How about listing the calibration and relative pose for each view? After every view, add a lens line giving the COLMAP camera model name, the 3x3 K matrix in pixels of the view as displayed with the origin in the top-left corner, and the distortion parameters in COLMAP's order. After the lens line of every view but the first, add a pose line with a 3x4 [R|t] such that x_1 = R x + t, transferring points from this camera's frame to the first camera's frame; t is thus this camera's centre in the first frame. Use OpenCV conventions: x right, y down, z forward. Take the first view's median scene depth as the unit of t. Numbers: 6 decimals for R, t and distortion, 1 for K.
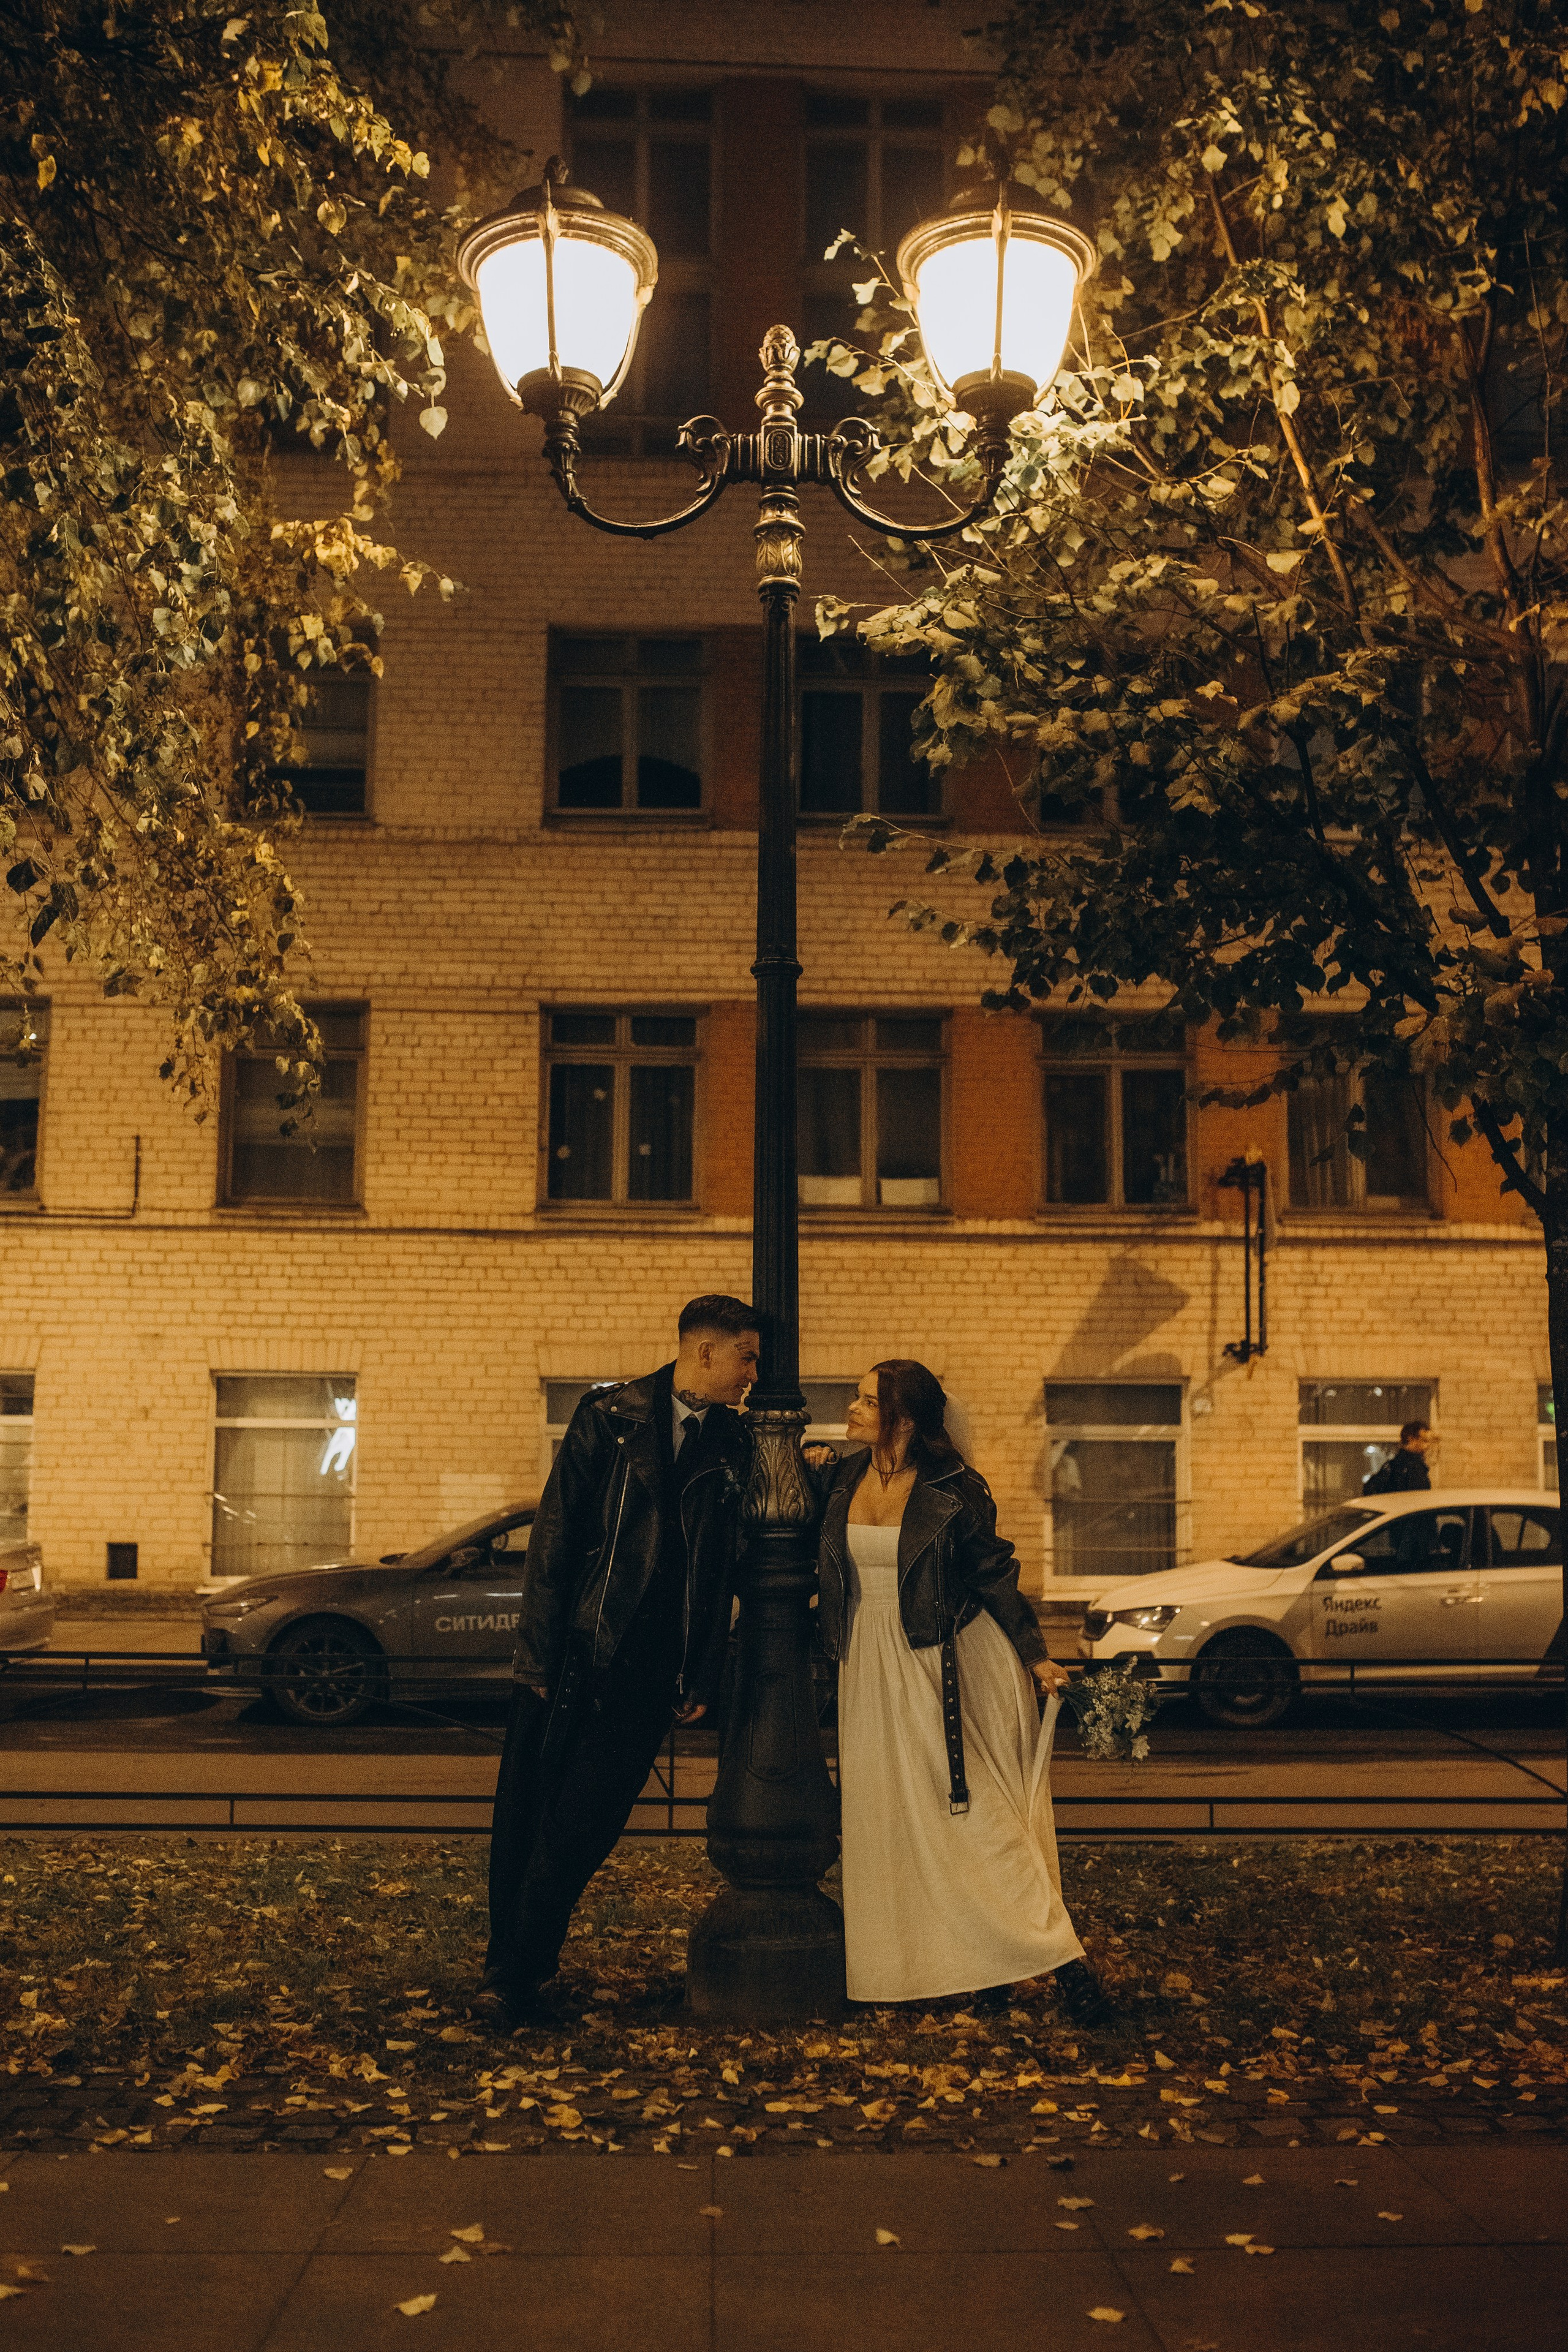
lens RADIAL K [[2409.8, 0, 830.9], [0, 2409.8, 1174.0], [0, 0, 1]] dist [-0.081828, 0.144622]
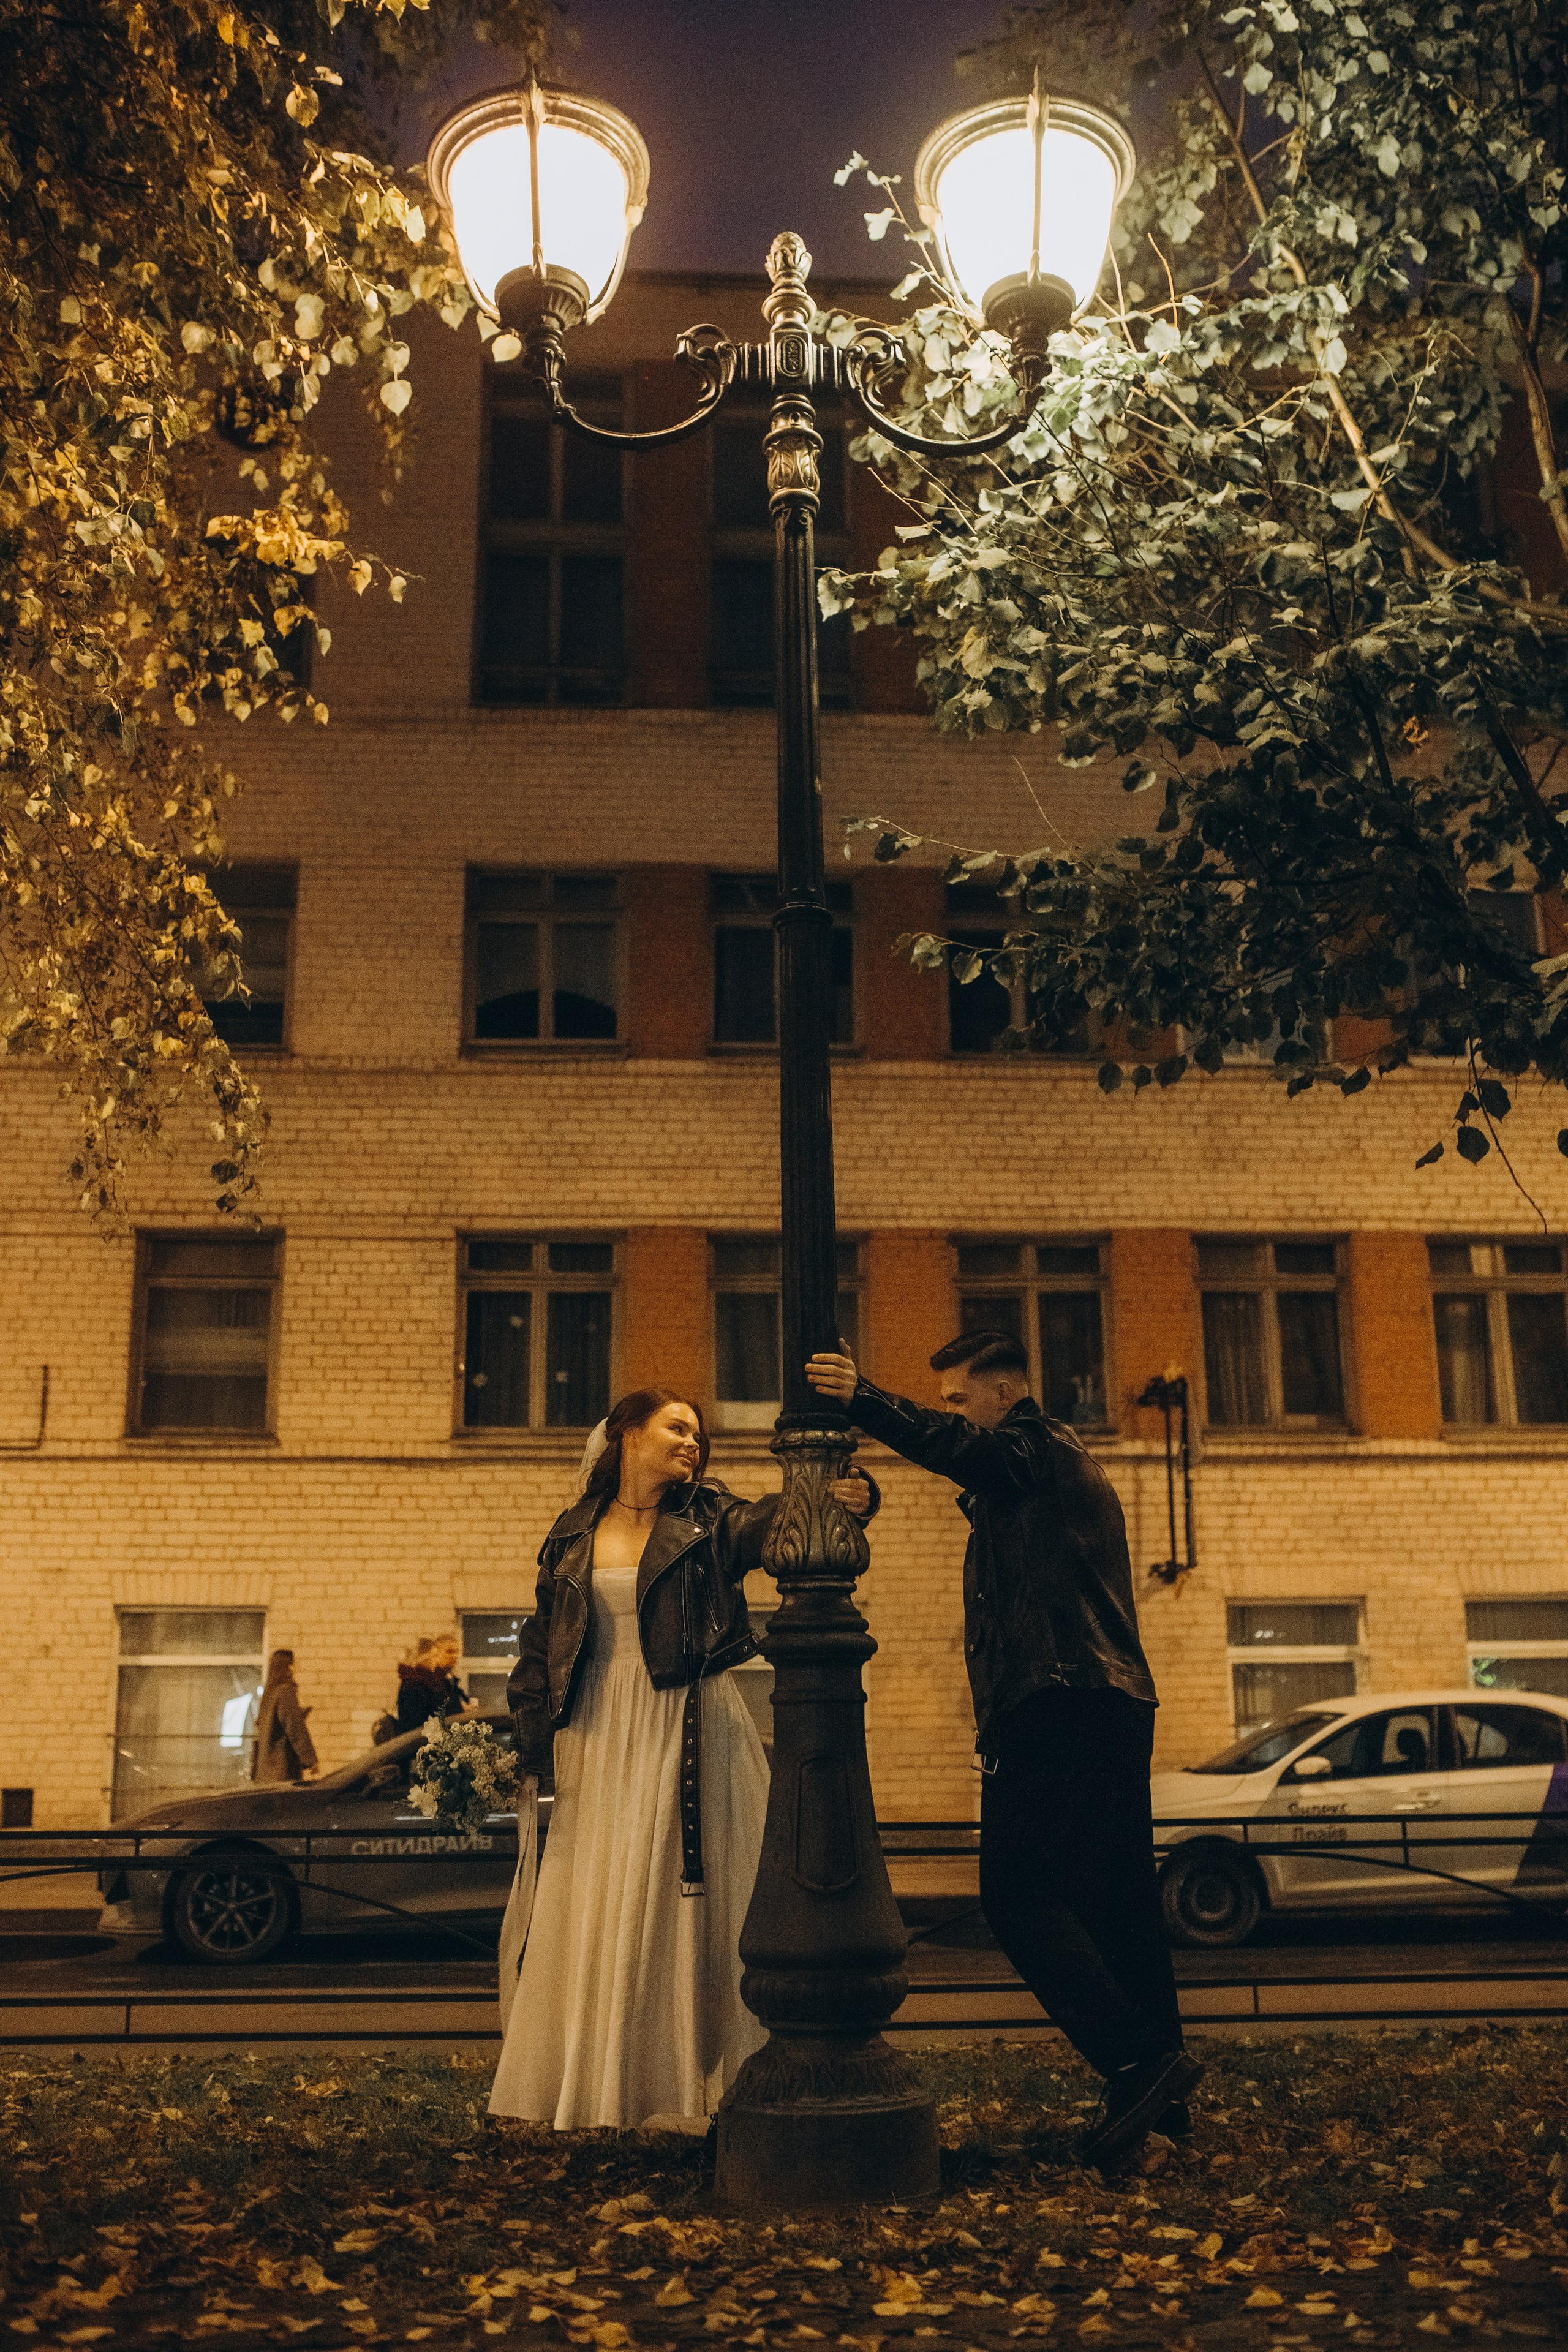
lens RADIAL K [[2246.2, 0, 783.3], [0, 2246.2, 1179.2], [0, 0, 1]] dist [-0.068507, 0.097496]
pose [[0.999337, -0.009597, 0.035124, -0.024696], [0.014215, 0.990920, -0.133700, 0.047370], [-0.033522, 0.134111, 0.990399, 0.097758]]
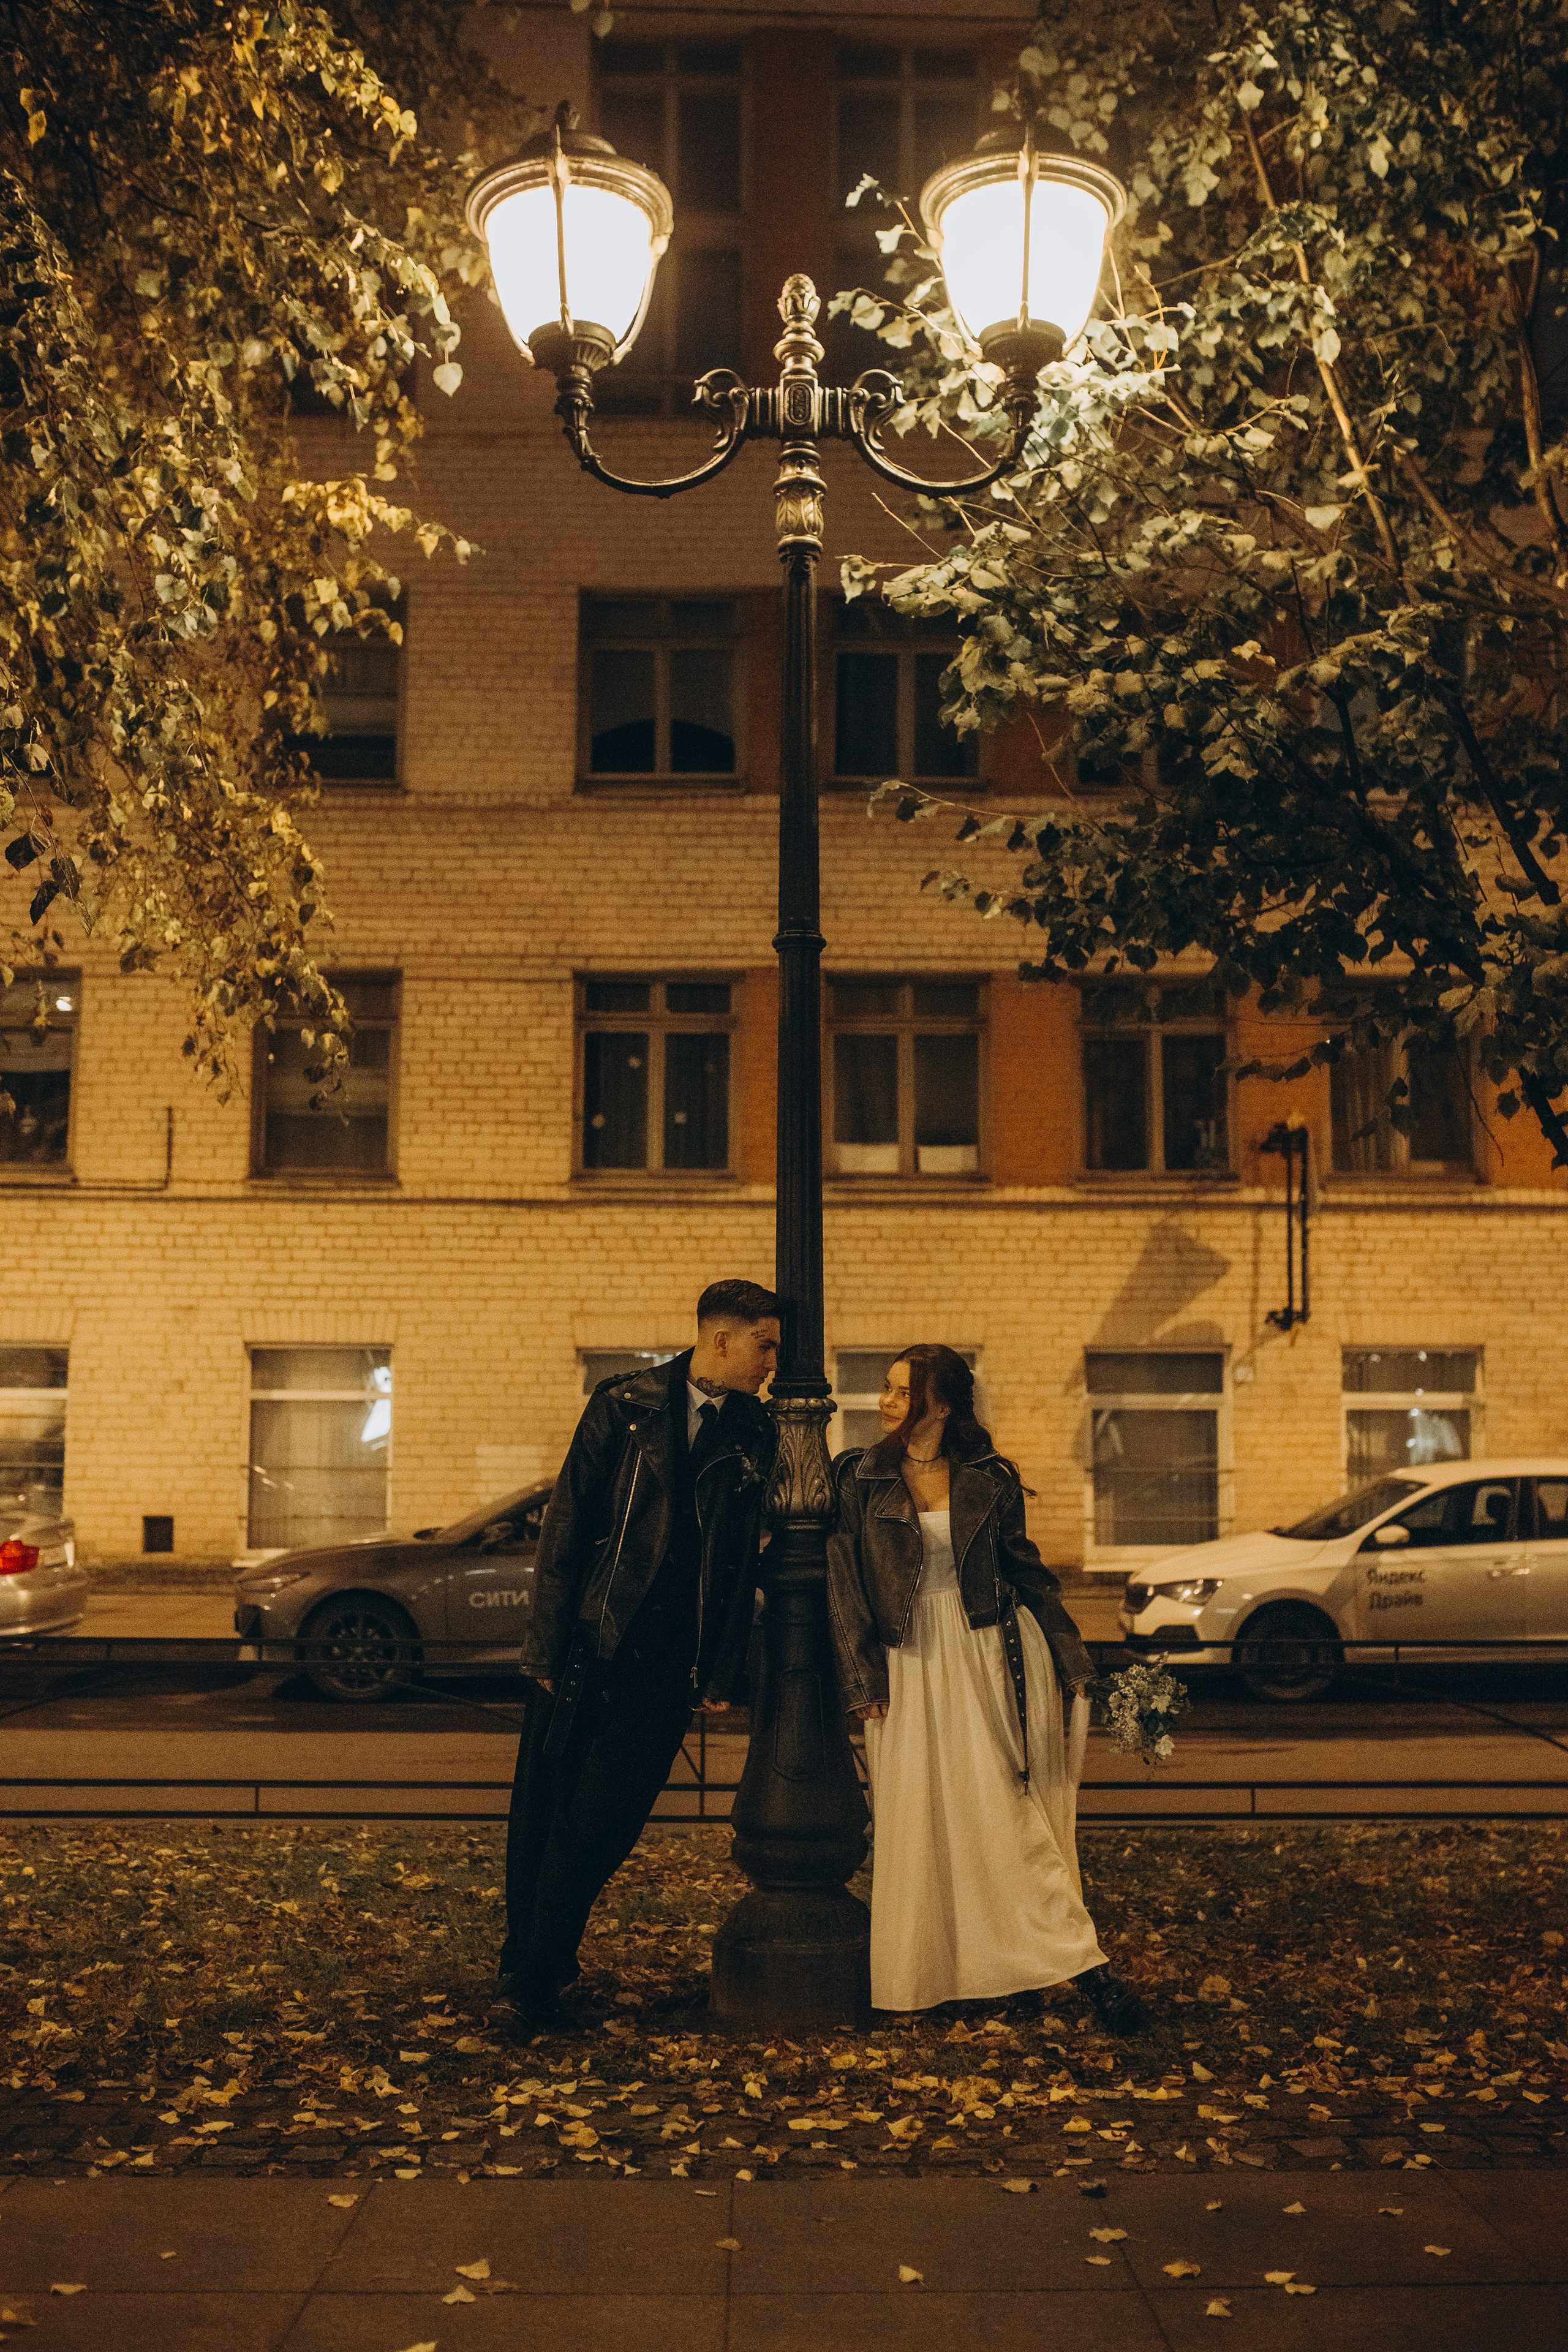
lens RADIAL K [[2409.8, 0, 830.9], [0, 2409.8, 1174.0], [0, 0, 1]] dist [-0.081828, 0.144622]
pose [[0.999834, -0.005000, -0.017507, 0.002867], [0.005274, 0.999864, 0.015595, -0.003021], [0.017426, -0.015685, 0.999725, 0.013187]]
